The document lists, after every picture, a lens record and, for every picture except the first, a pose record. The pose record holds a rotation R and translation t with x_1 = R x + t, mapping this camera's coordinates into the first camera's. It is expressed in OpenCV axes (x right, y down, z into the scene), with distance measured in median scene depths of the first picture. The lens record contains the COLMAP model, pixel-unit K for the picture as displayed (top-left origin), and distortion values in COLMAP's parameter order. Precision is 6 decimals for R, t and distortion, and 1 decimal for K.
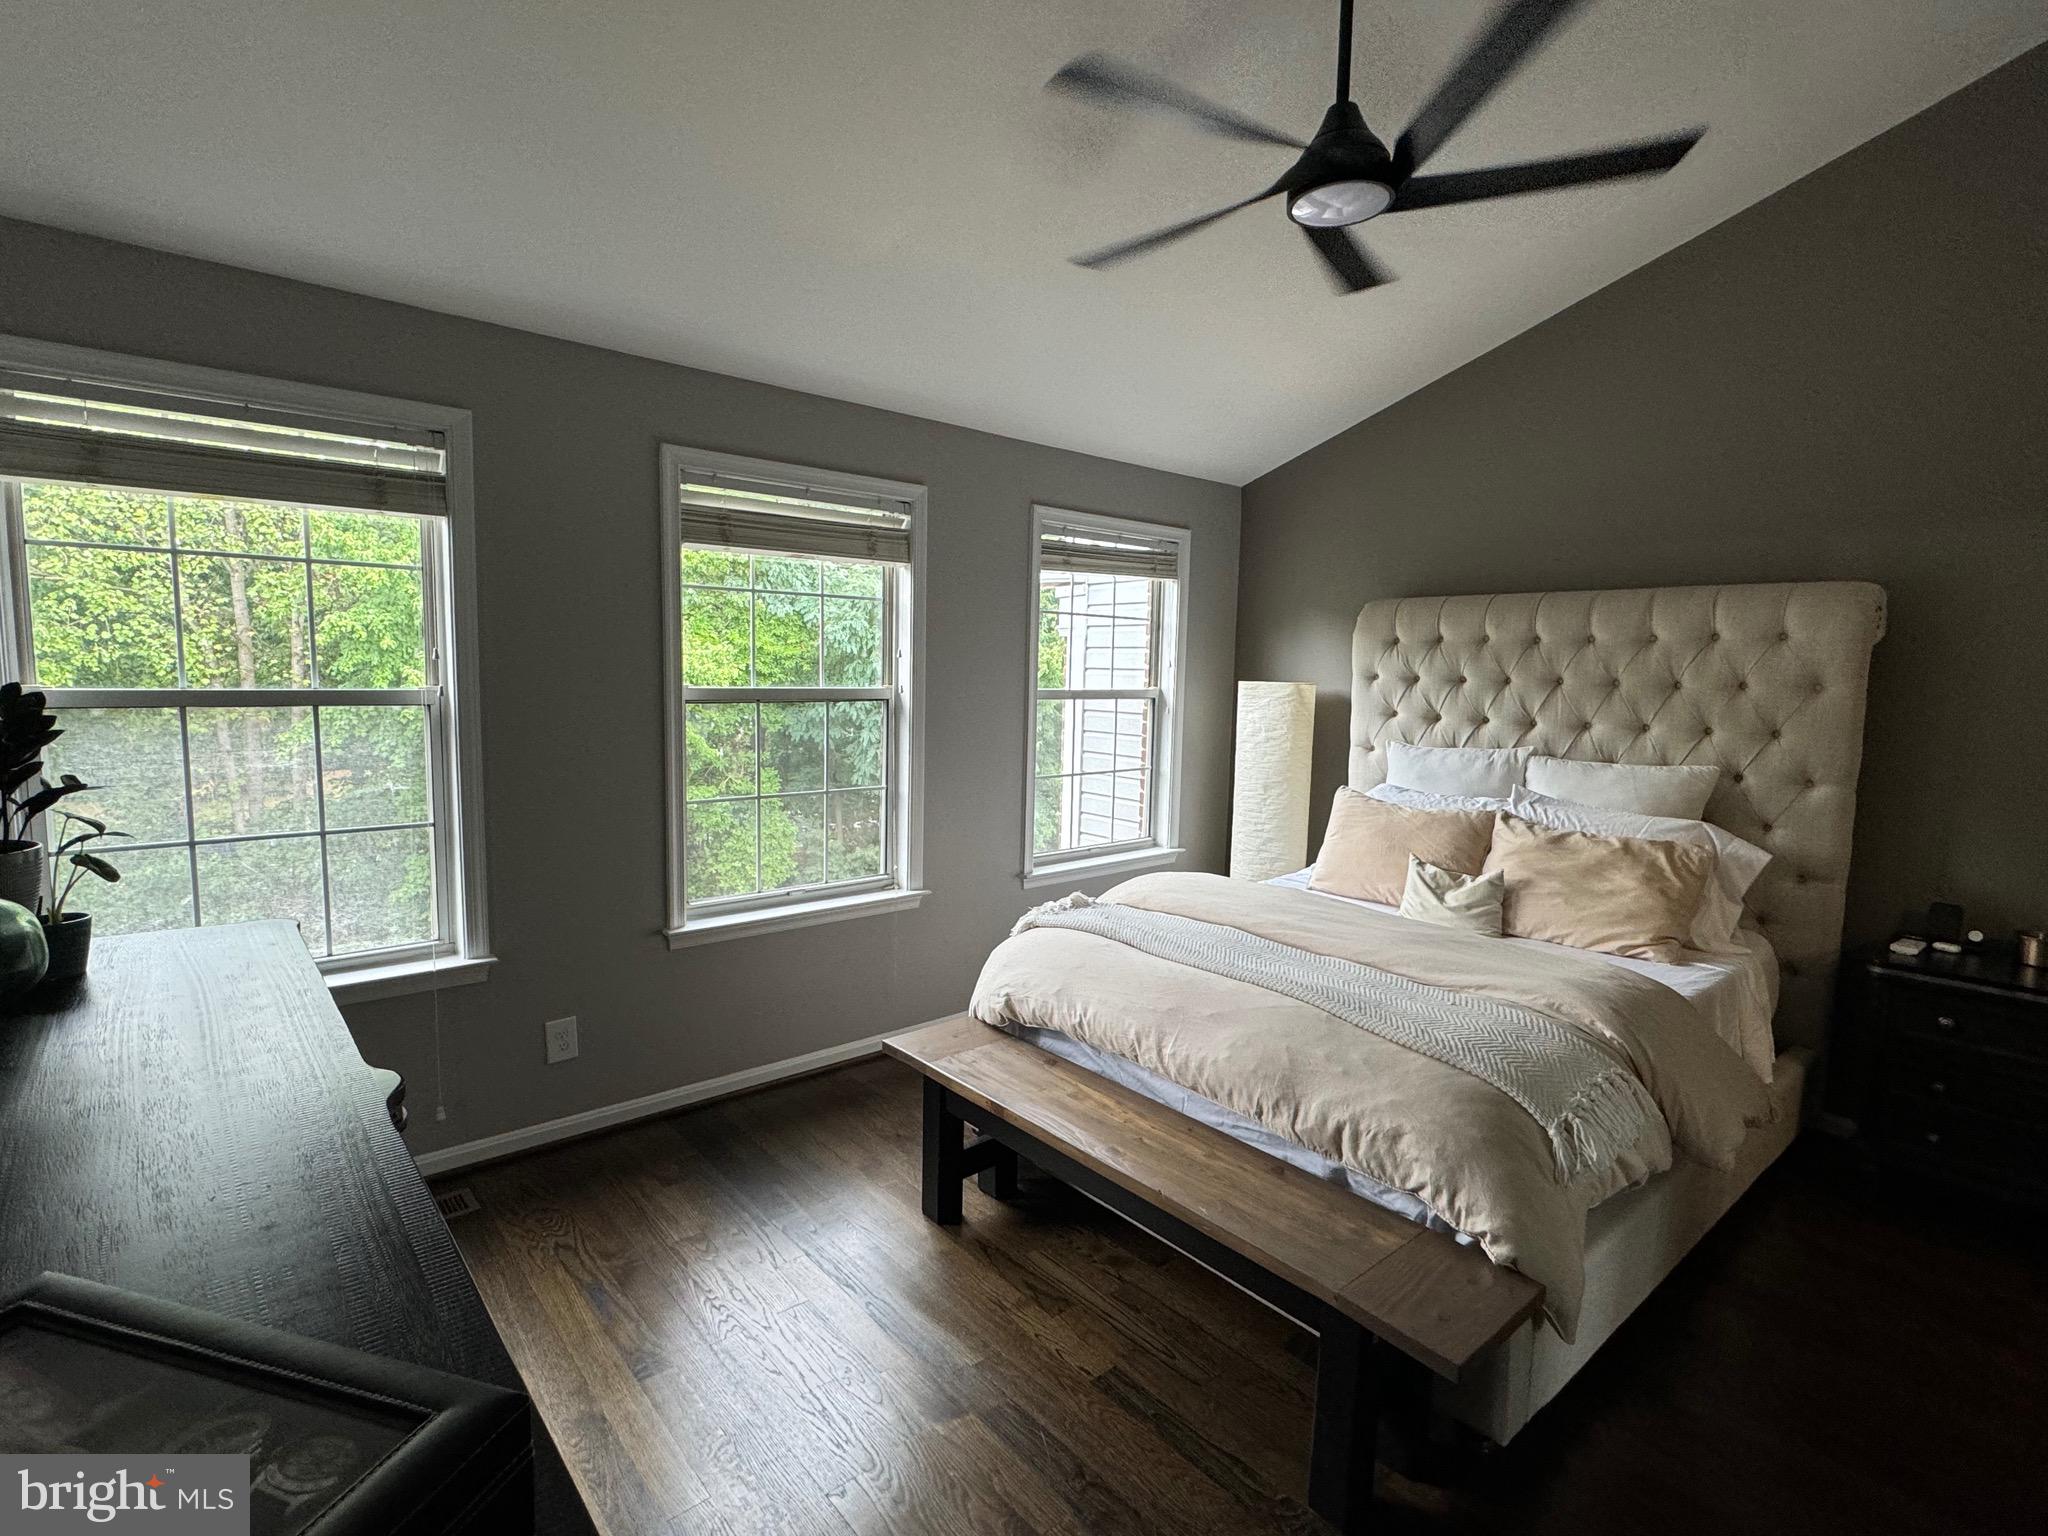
lens RADIAL K [[1016.3, 0, 1024.0], [0, 1016.3, 768.0], [0, 0, 1]] dist [0.018674, -0.000118]
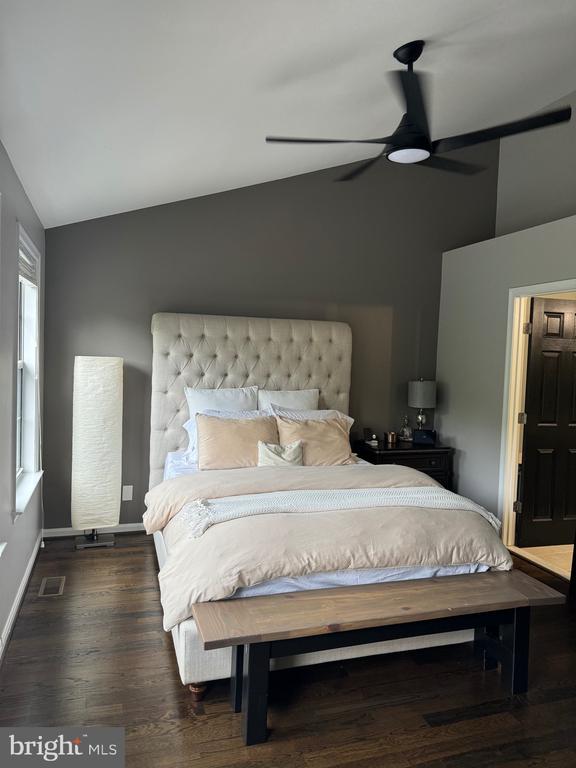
lens RADIAL K [[534.5, 0, 288.0], [0, 534.5, 384.0], [0, 0, 1]] dist [0.069051, -0.000654]
pose [[0.377133, -0.060272, 0.924196, -0.642253], [0.072664, 0.996730, 0.035350, -0.070343], [-0.923304, 0.053824, 0.380279, 0.553822]]
